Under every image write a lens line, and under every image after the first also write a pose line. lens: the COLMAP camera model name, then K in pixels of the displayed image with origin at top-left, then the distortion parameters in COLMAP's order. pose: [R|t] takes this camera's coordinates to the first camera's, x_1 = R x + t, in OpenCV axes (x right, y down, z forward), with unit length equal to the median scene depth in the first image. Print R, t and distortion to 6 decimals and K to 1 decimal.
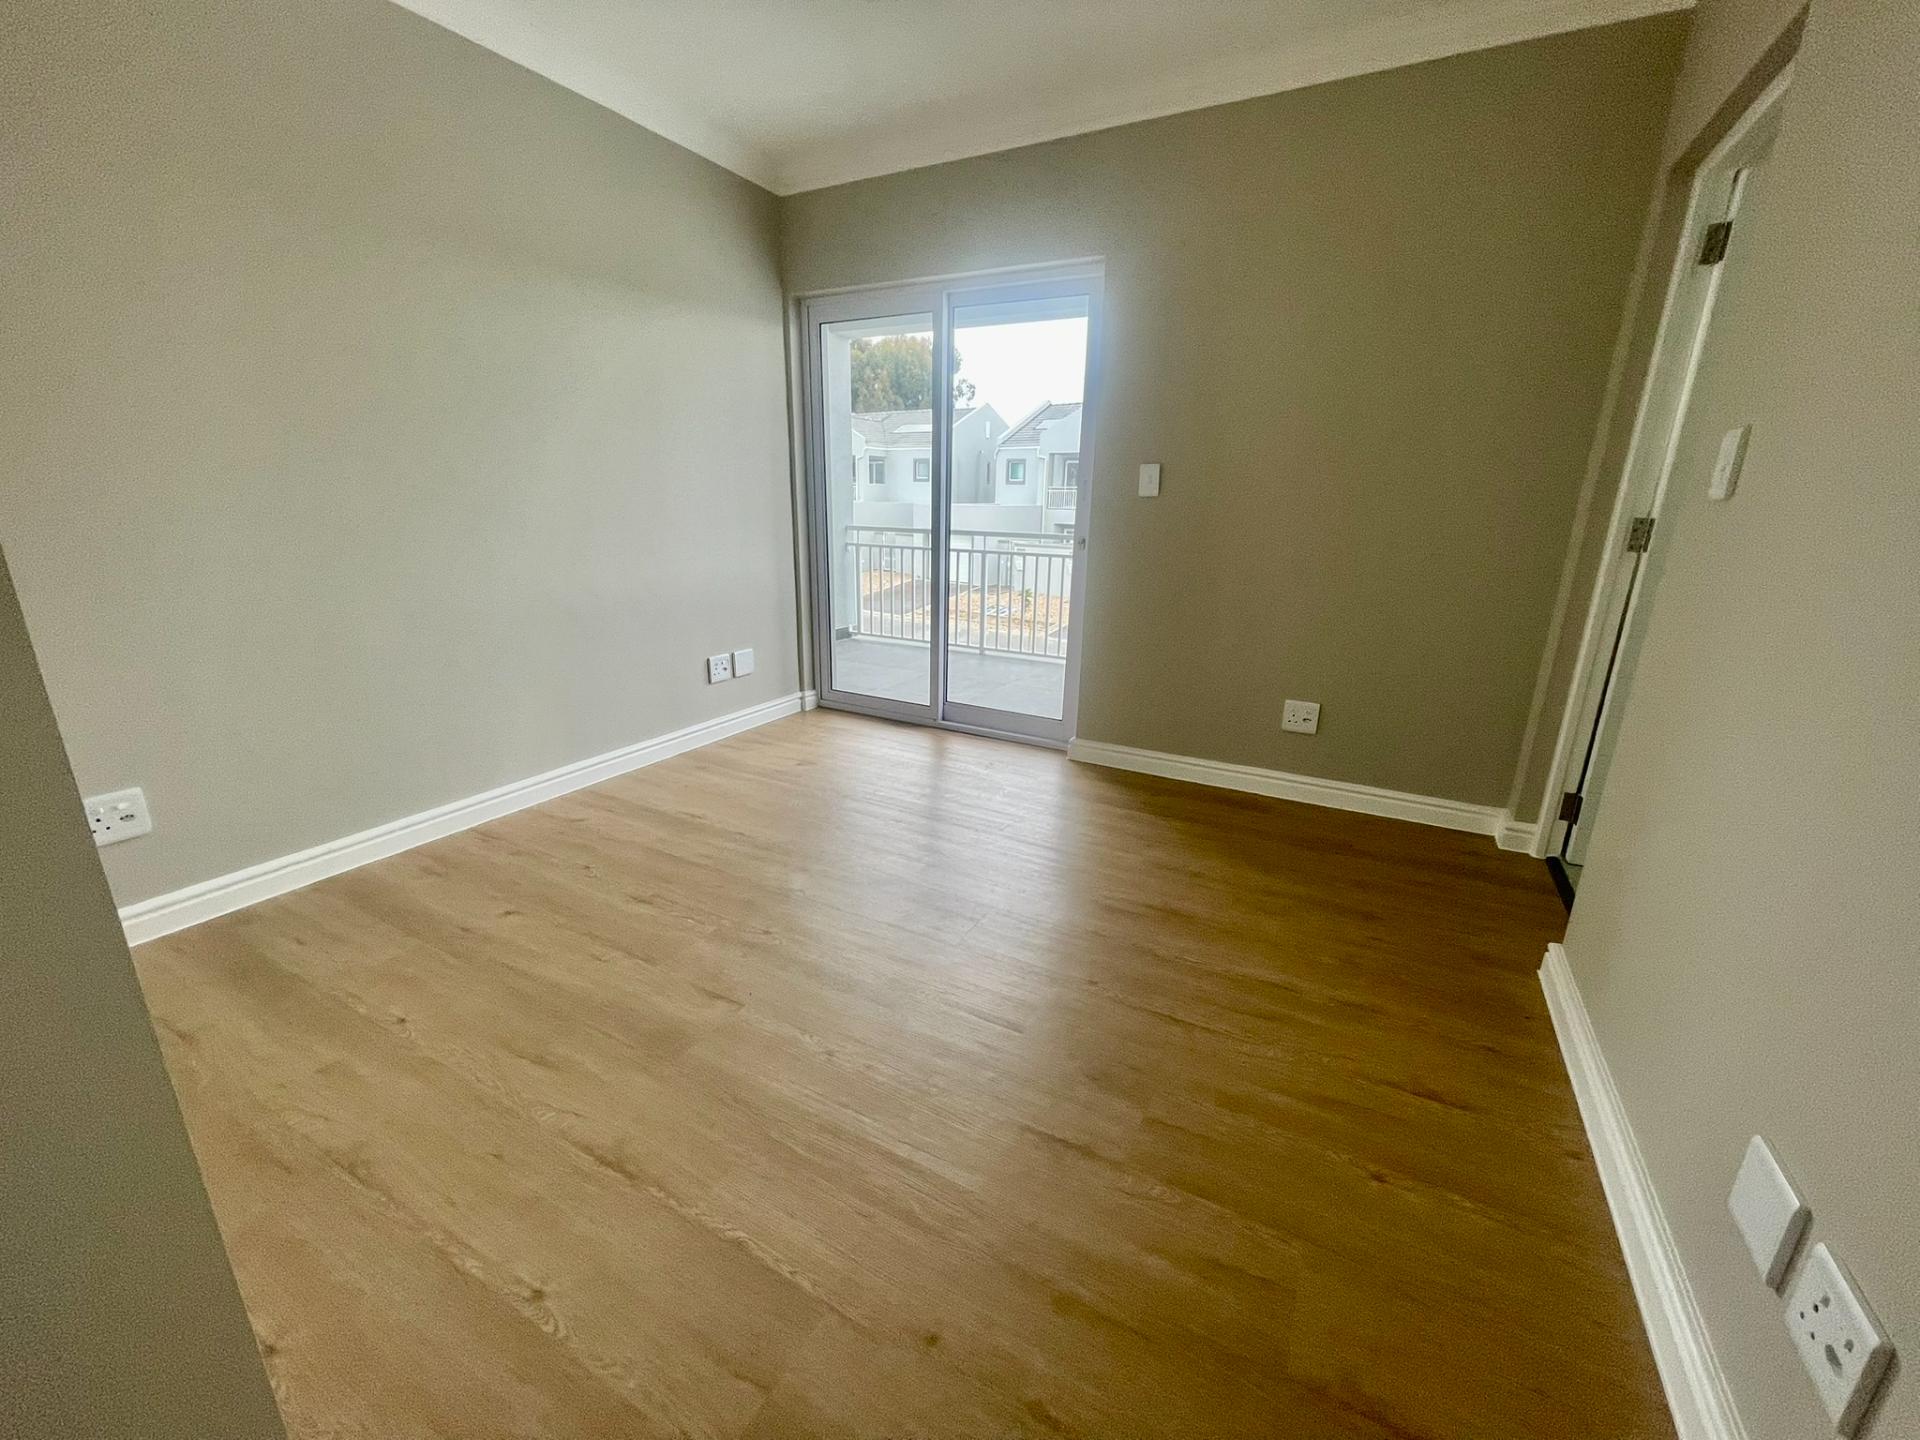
lens RADIAL K [[776.2, 0, 959.1], [0, 776.2, 718.9], [0, 0, 1]] dist [-0.000042, -0.000436]
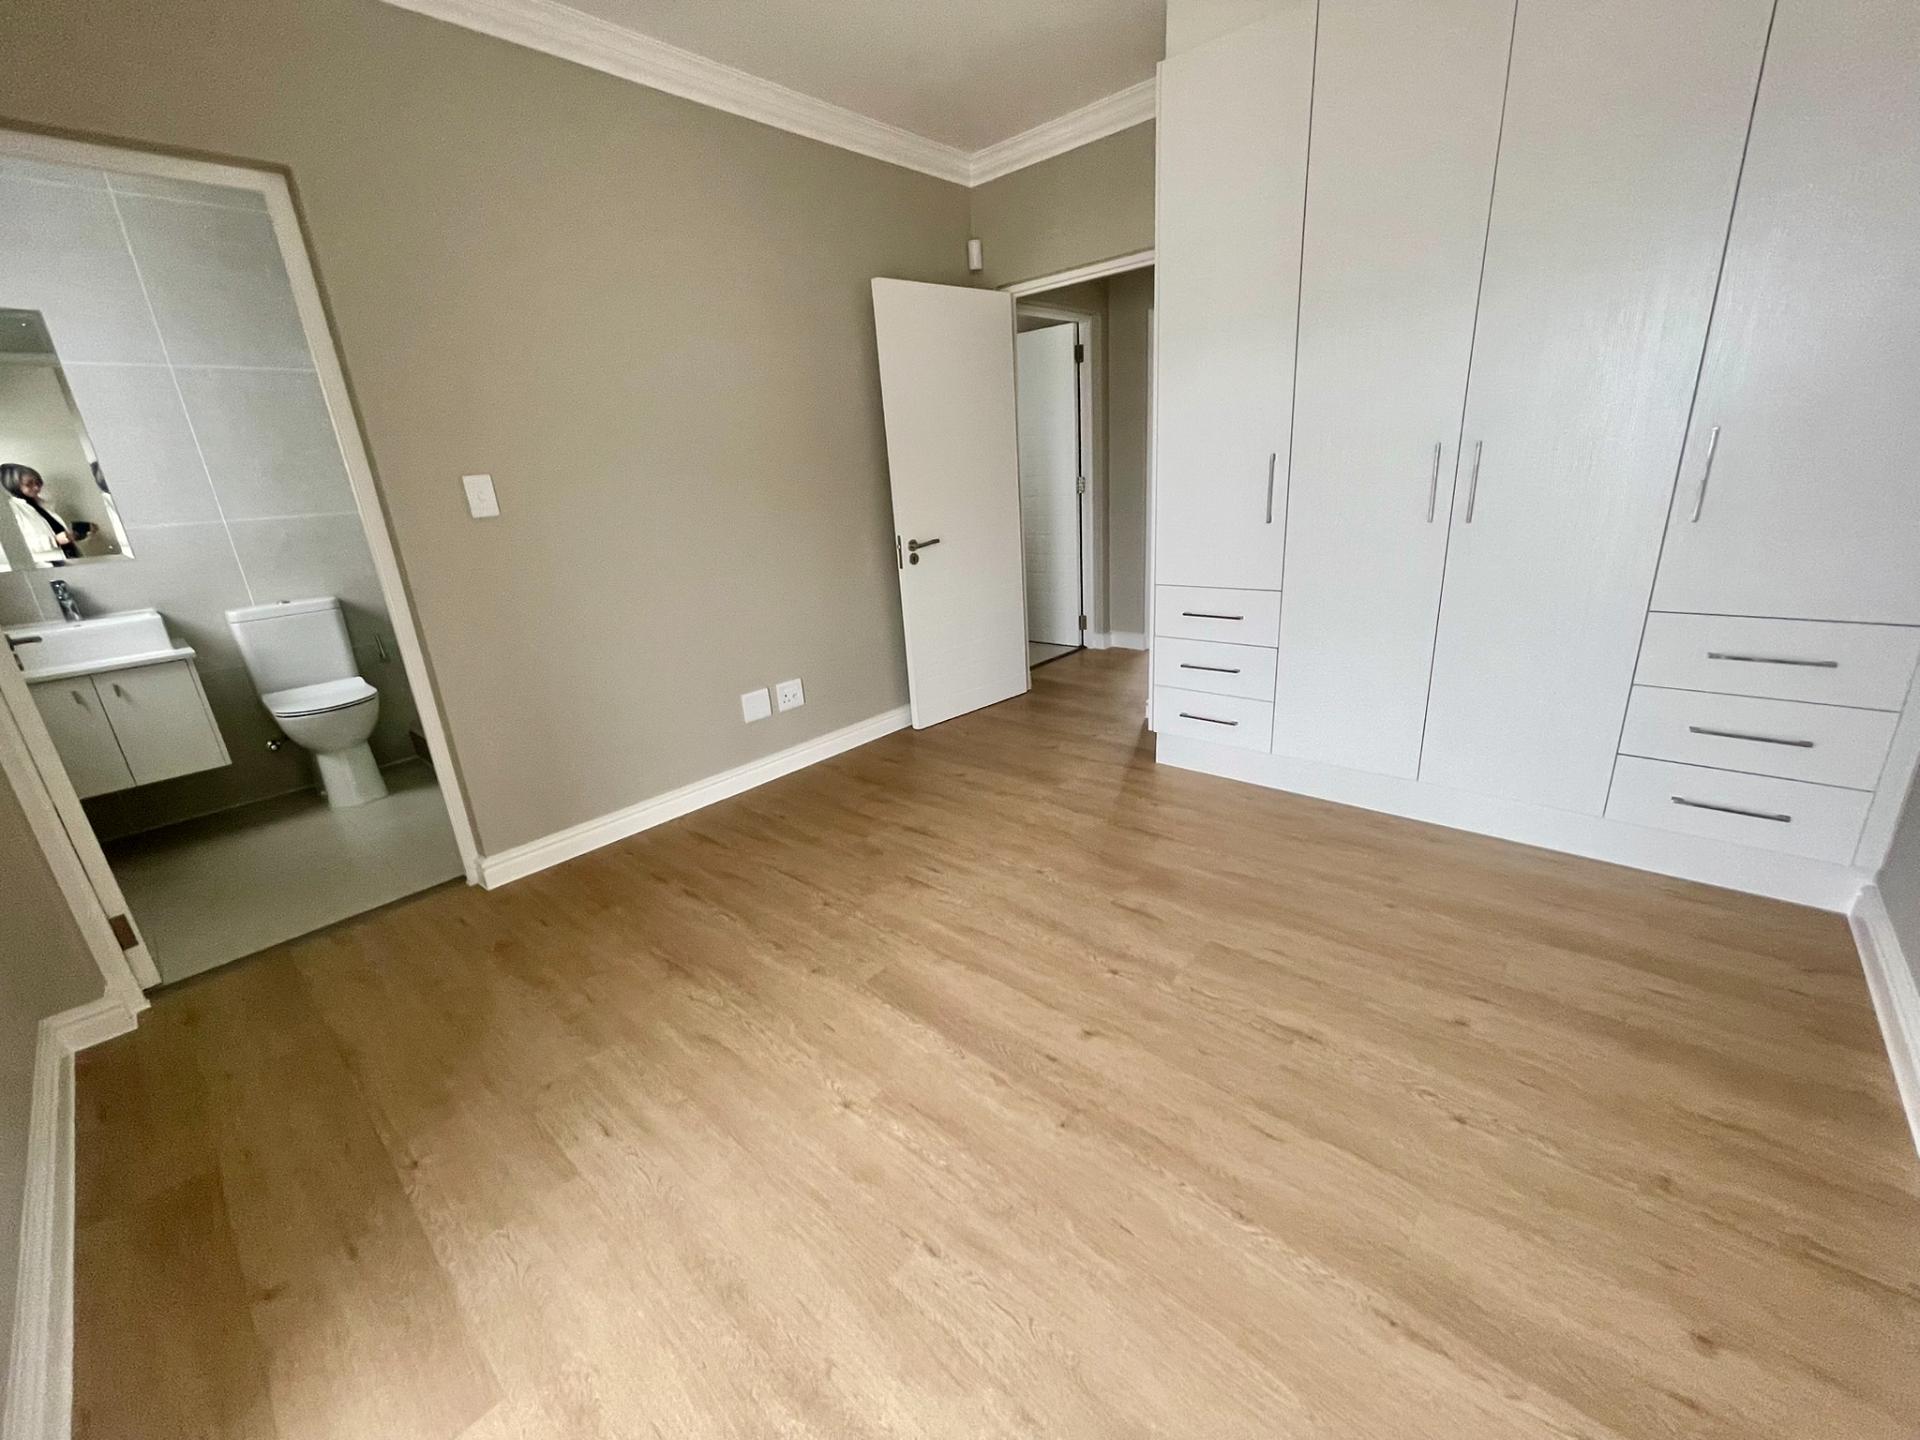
lens RADIAL K [[776.2, 0, 958.9], [0, 776.2, 720.2], [0, 0, 1]] dist [-0.000042, -0.000436]
pose [[-0.971191, -0.023398, 0.237149, -0.323123], [0.116760, 0.820803, 0.559150, -0.570905], [-0.207736, 0.570732, -0.794425, 1.828461]]
